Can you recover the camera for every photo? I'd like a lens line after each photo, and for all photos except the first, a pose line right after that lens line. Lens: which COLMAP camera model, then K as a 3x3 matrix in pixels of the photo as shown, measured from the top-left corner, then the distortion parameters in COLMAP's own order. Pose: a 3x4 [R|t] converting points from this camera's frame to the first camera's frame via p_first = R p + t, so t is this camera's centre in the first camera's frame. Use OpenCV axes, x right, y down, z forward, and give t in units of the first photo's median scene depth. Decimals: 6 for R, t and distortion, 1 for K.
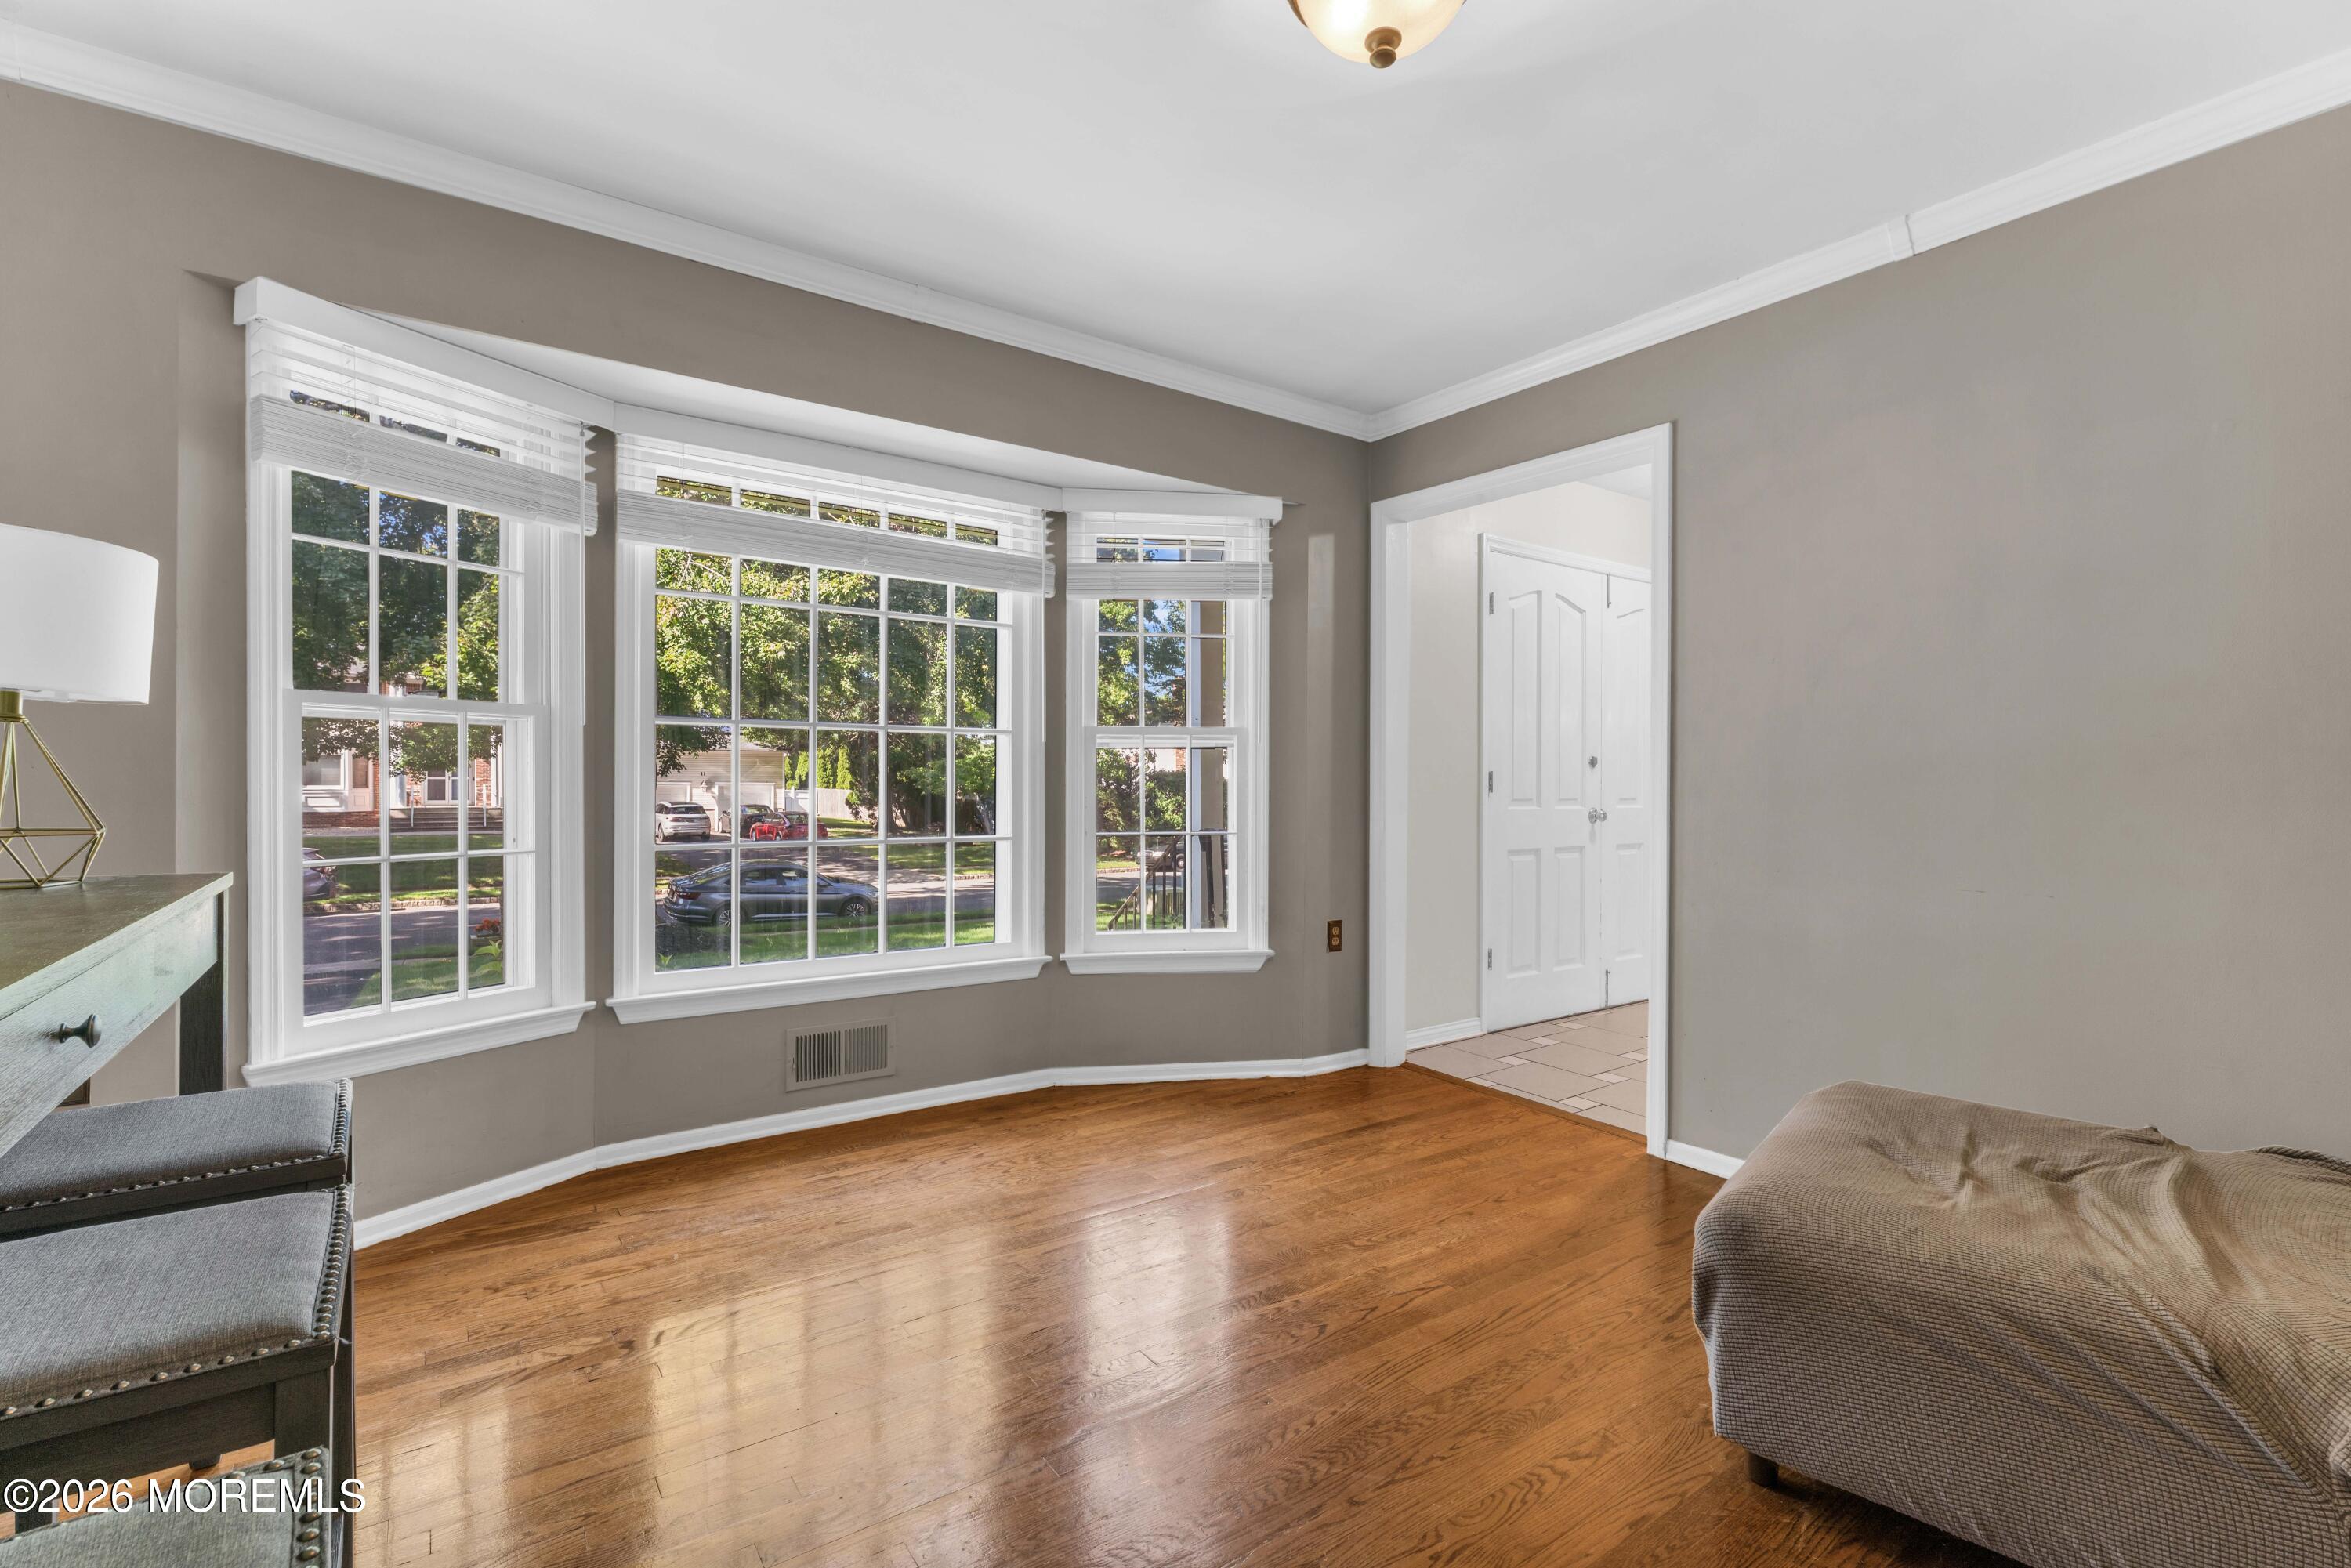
lens RADIAL K [[1065.7, 0, 1167.9], [0, 1065.7, 768.9], [0, 0, 1]] dist [-0.001314, -0.000245]
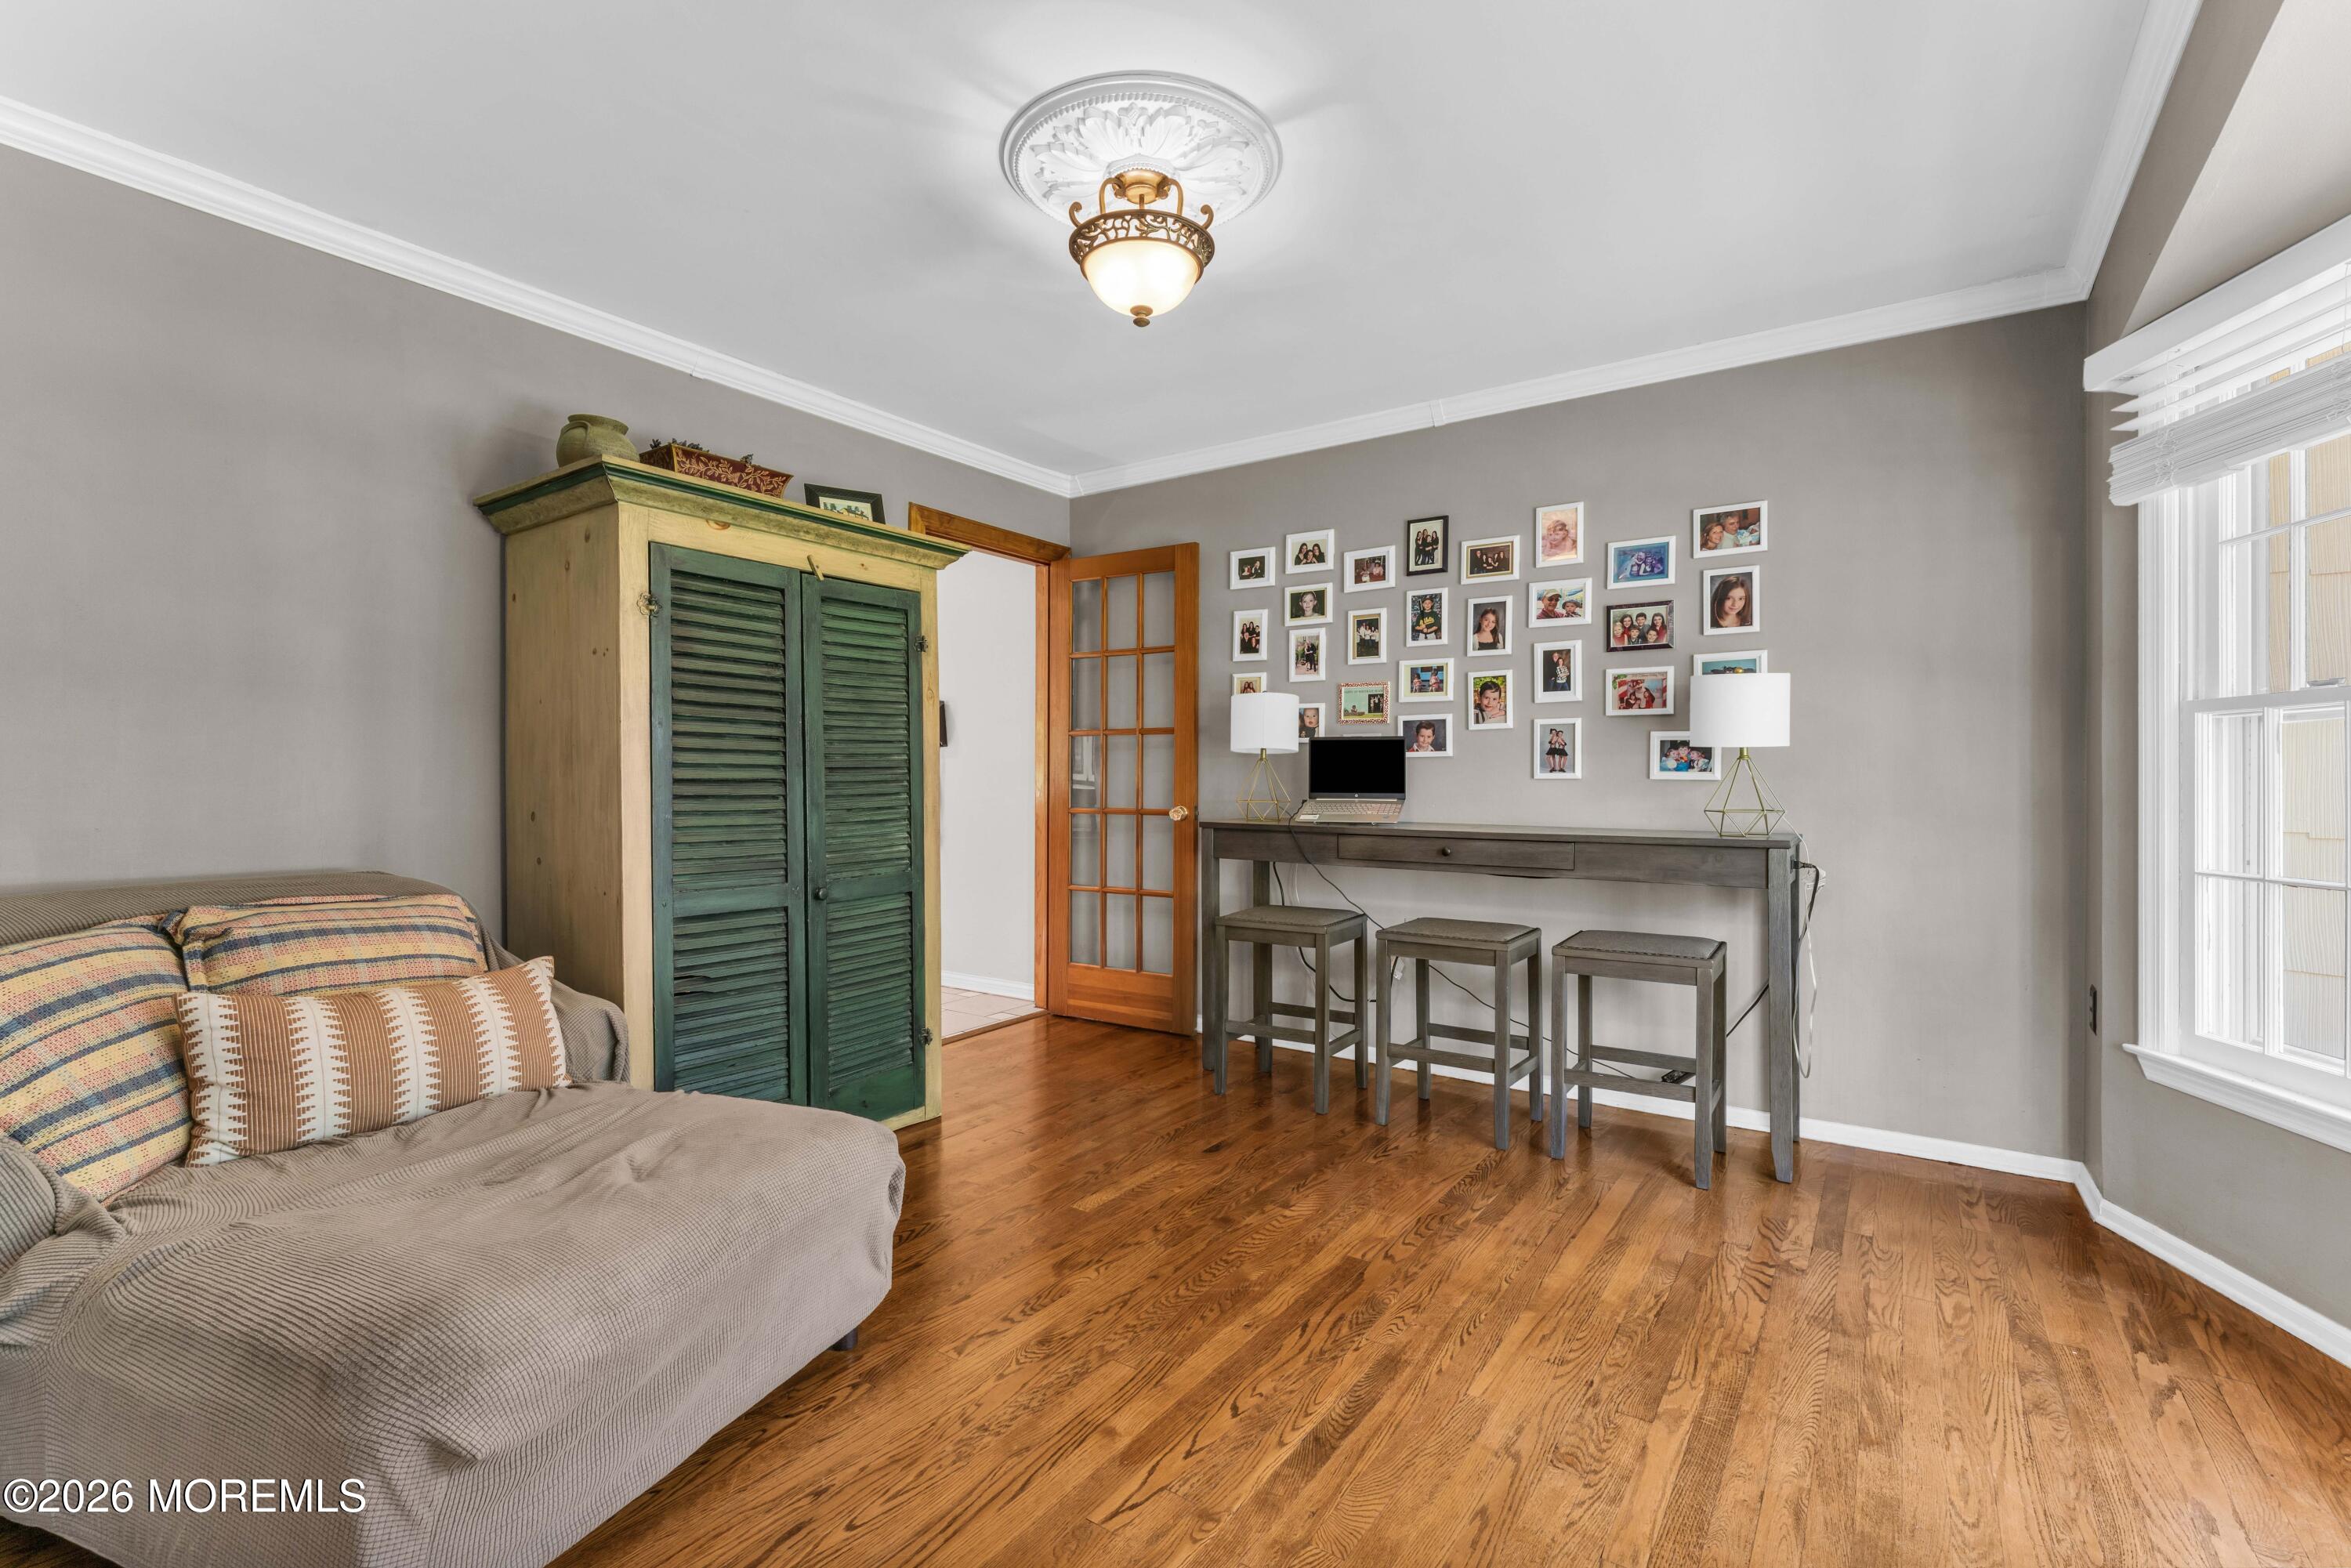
lens RADIAL K [[1065.7, 0, 1167.9], [0, 1065.7, 768.9], [0, 0, 1]] dist [-0.001314, -0.000245]
pose [[-0.943162, -0.009856, -0.332187, 0.497765], [-0.001344, 0.999665, -0.025843, 0.020035], [0.332330, -0.023928, -0.942860, 1.839629]]
